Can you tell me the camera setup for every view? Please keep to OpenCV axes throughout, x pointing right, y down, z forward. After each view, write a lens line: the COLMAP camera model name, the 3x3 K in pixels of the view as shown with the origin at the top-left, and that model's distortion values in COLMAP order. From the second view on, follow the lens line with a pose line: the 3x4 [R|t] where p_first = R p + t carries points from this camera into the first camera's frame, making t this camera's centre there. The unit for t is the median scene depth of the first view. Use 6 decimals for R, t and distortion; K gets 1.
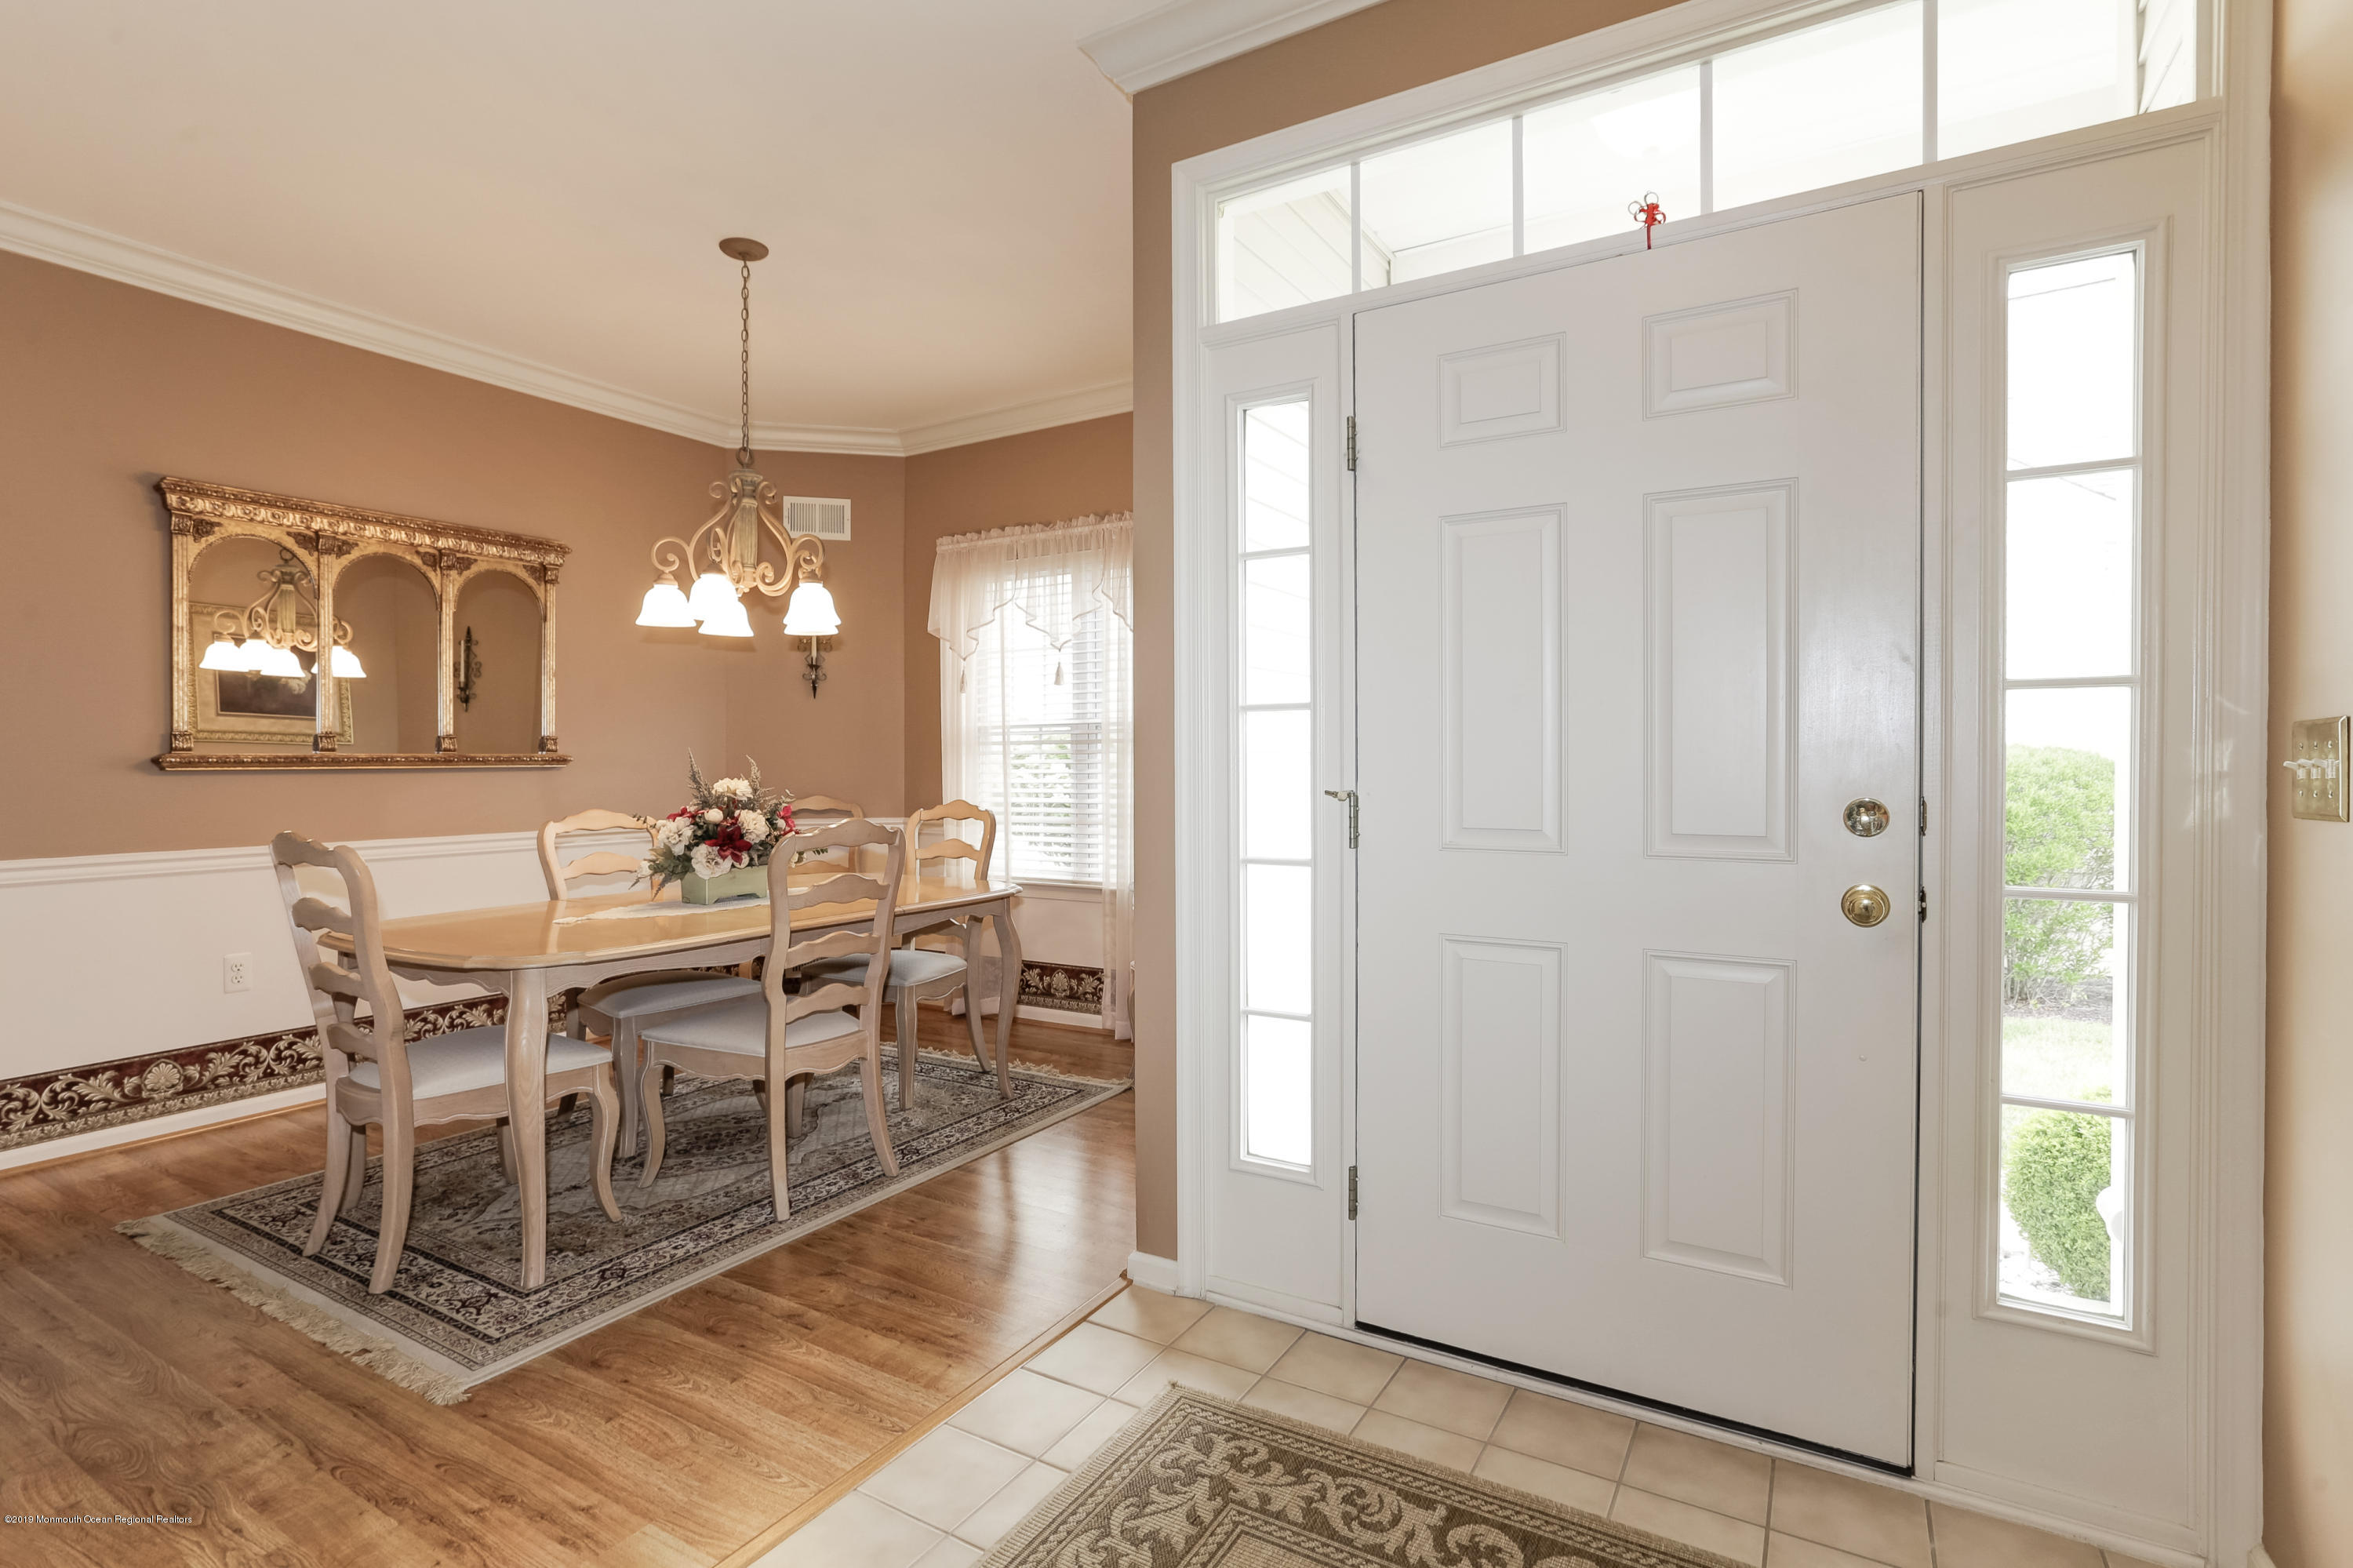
lens RADIAL K [[1078.2, 0, 1183.9], [0, 1078.2, 789.4], [0, 0, 1]] dist [-0.005404, 0.001290]
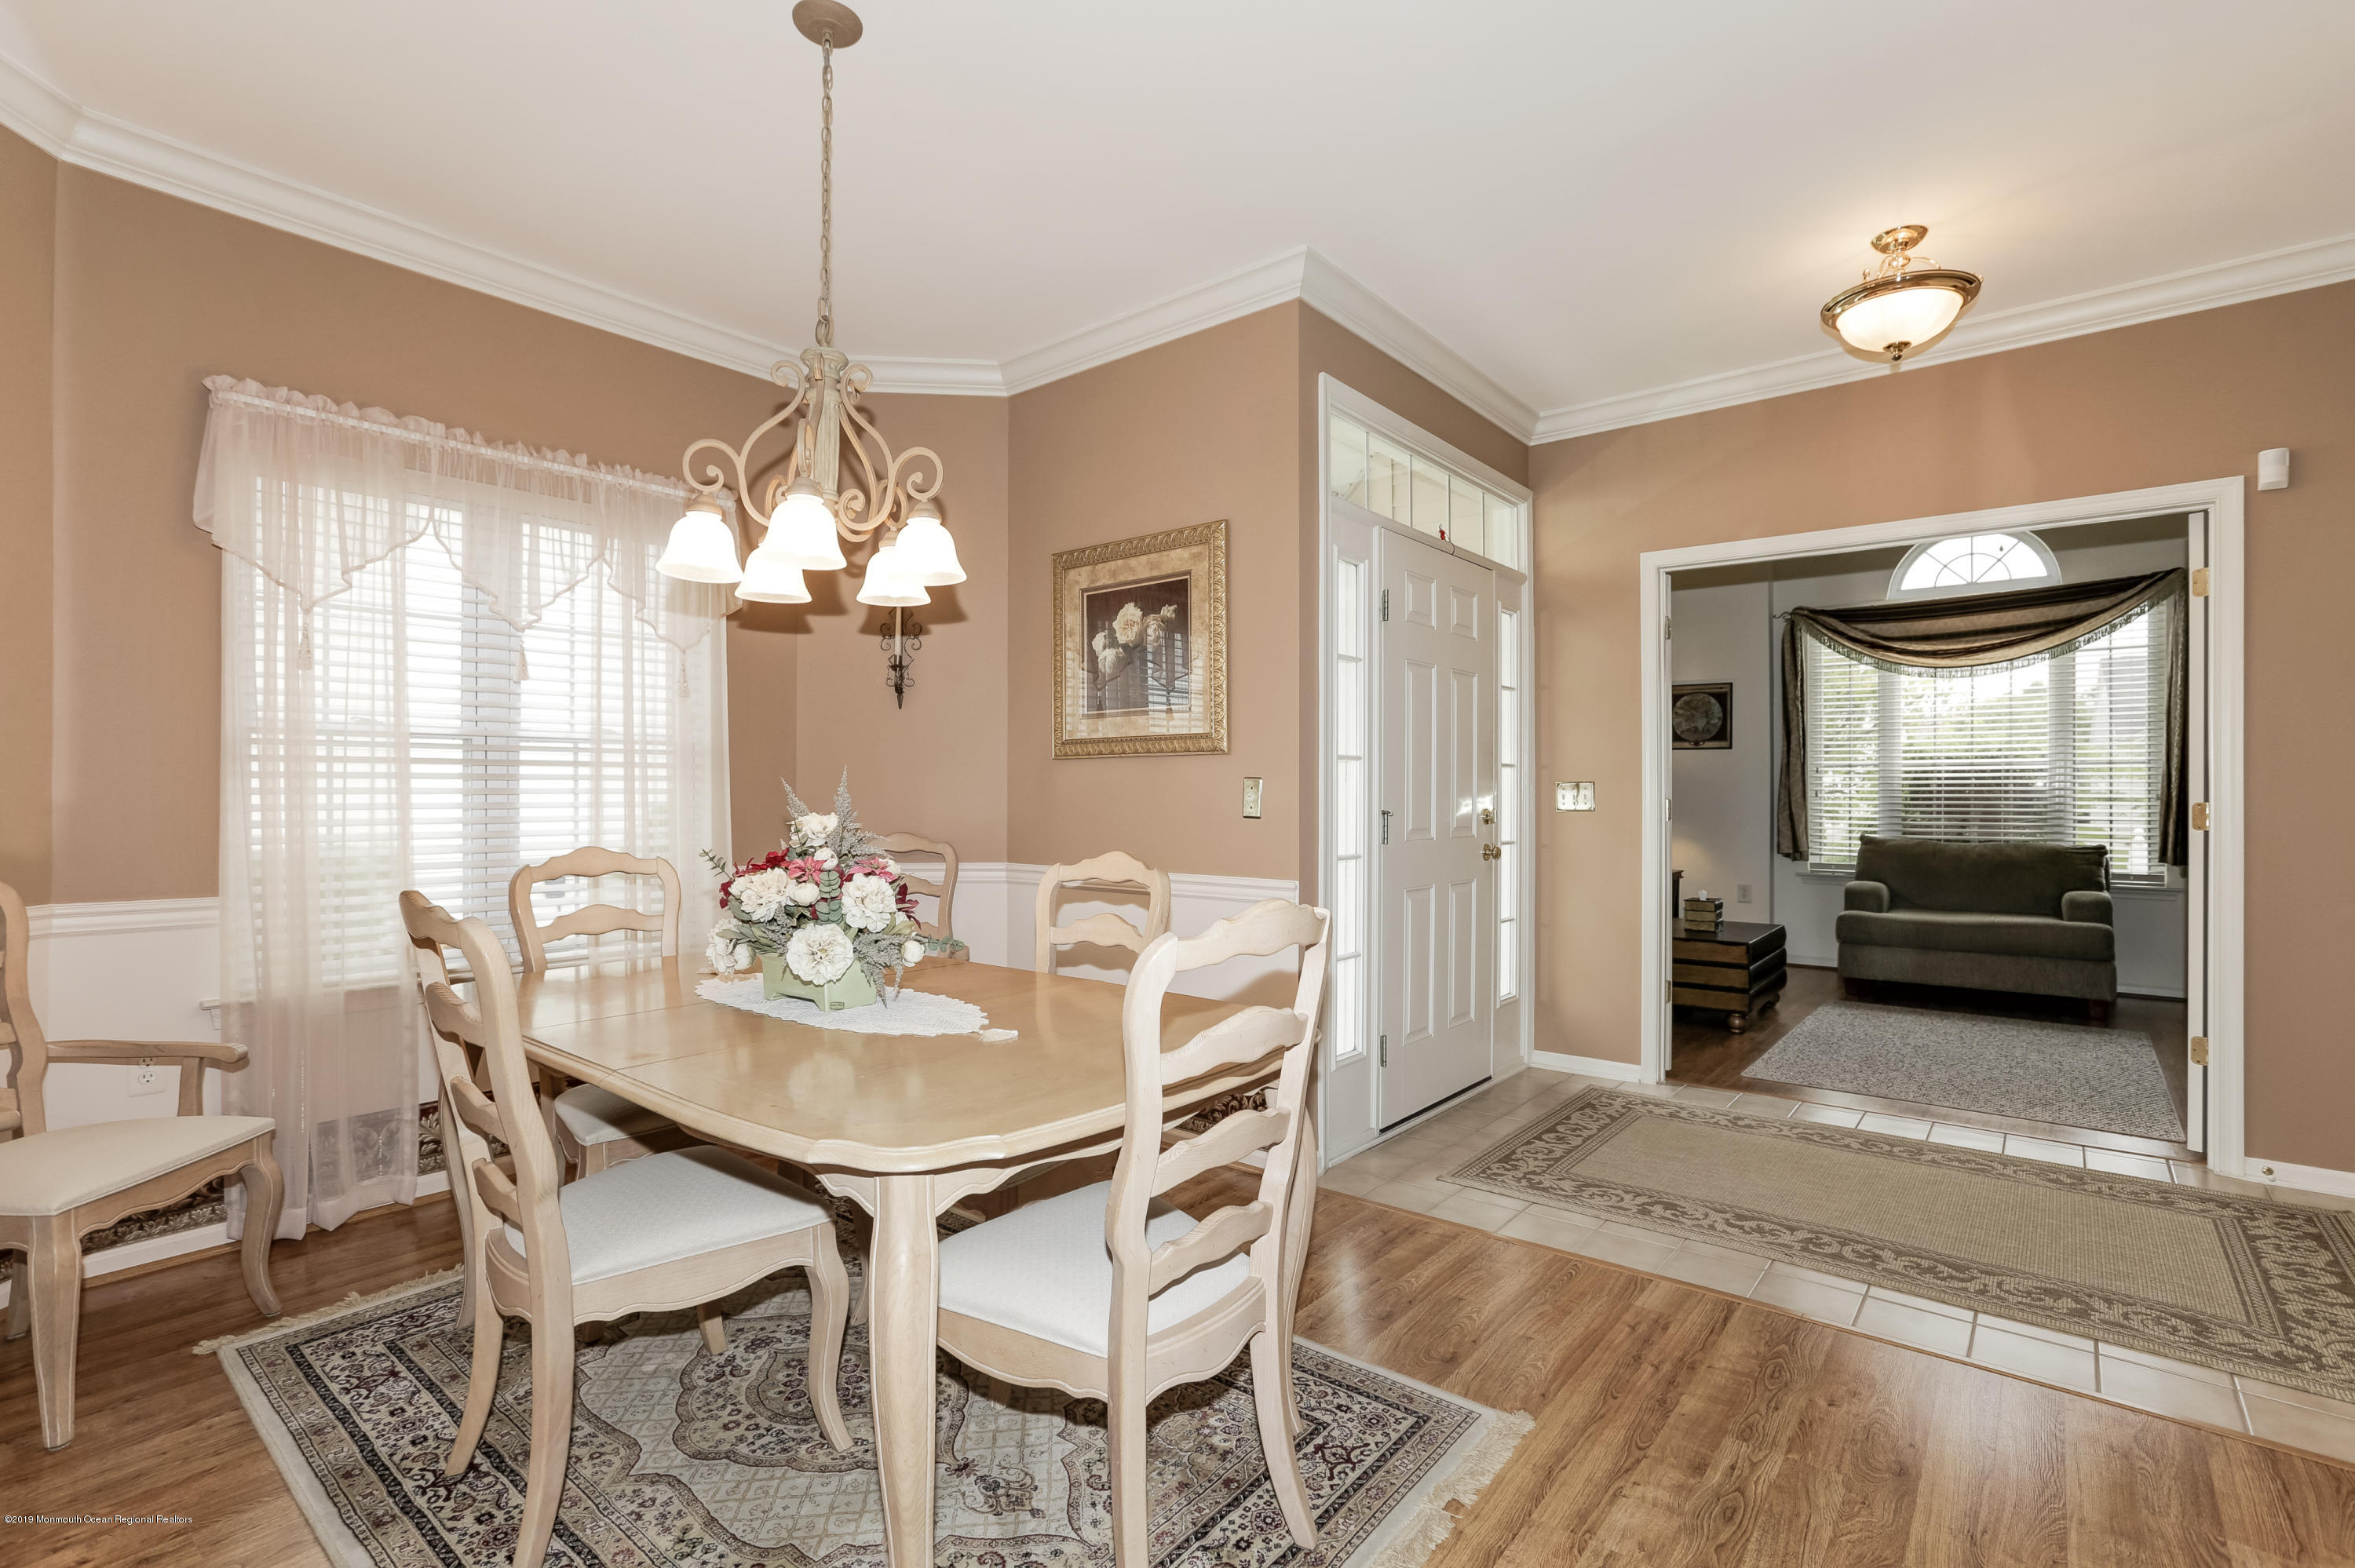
lens RADIAL K [[1078.9, 0, 1175.5], [0, 1078.9, 786.8], [0, 0, 1]] dist [-0.005404, 0.001290]
pose [[0.162751, 0.012219, 0.986592, -1.624267], [0.013862, 0.999796, -0.014669, -0.028197], [-0.986570, 0.016064, 0.162549, 1.059617]]
